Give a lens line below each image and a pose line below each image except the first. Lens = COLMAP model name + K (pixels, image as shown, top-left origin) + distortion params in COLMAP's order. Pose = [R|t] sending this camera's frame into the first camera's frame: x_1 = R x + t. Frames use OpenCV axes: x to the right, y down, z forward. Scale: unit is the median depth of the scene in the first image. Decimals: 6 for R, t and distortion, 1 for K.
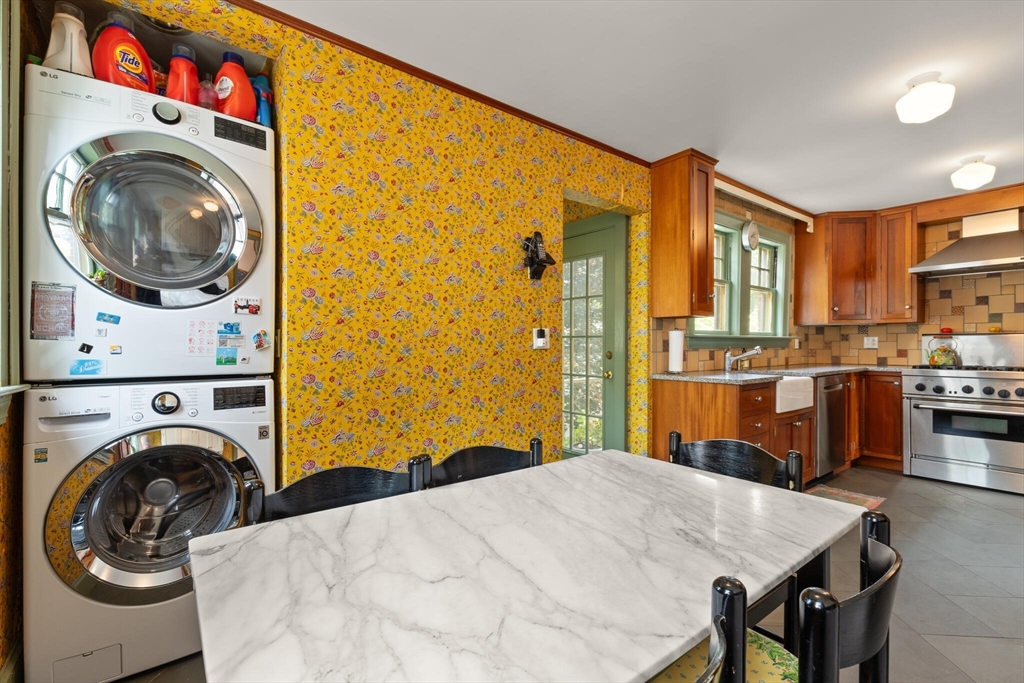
lens RADIAL K [[461.9, 0, 515.1], [0, 461.9, 348.0], [0, 0, 1]] dist [0.003543, -0.000551]
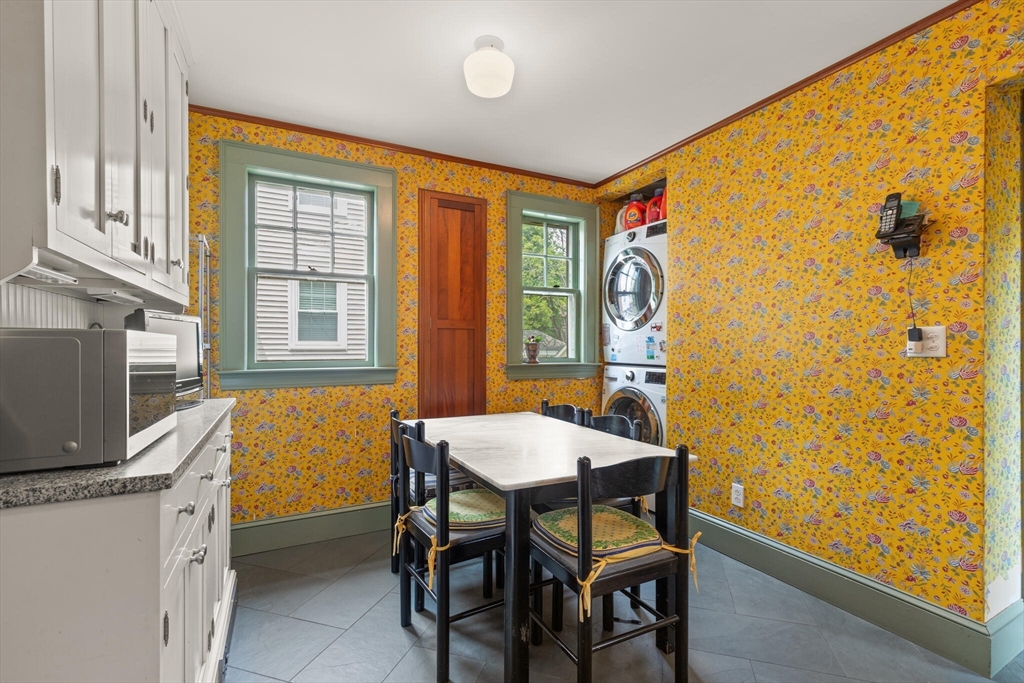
lens RADIAL K [[461.9, 0, 511.4], [0, 461.9, 346.0], [0, 0, 1]] dist [0.003543, -0.000551]
pose [[-0.197394, 0.002357, -0.980321, 1.227709], [-0.005020, 0.999982, 0.003415, -0.019378], [0.980311, 0.005595, -0.197379, 0.784946]]
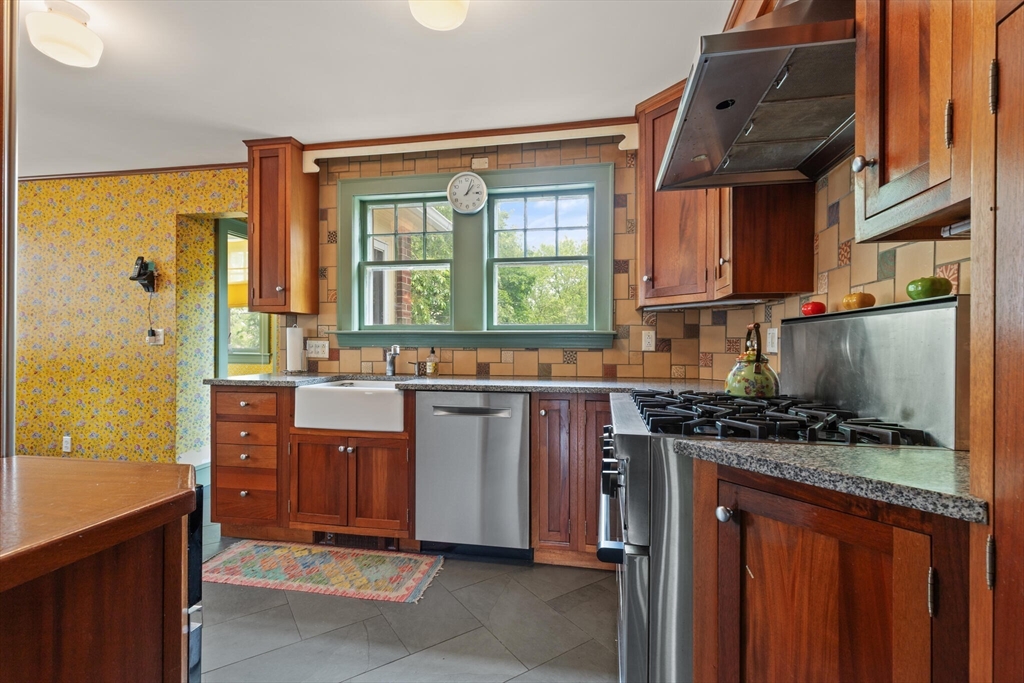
lens RADIAL K [[461.9, 0, 511.0], [0, 461.9, 336.7], [0, 0, 1]] dist [0.003543, -0.000551]
pose [[0.665694, 0.003060, -0.746218, 2.460891], [-0.007697, 0.999967, -0.002765, -0.035790], [0.746185, 0.007584, 0.665695, 1.276163]]
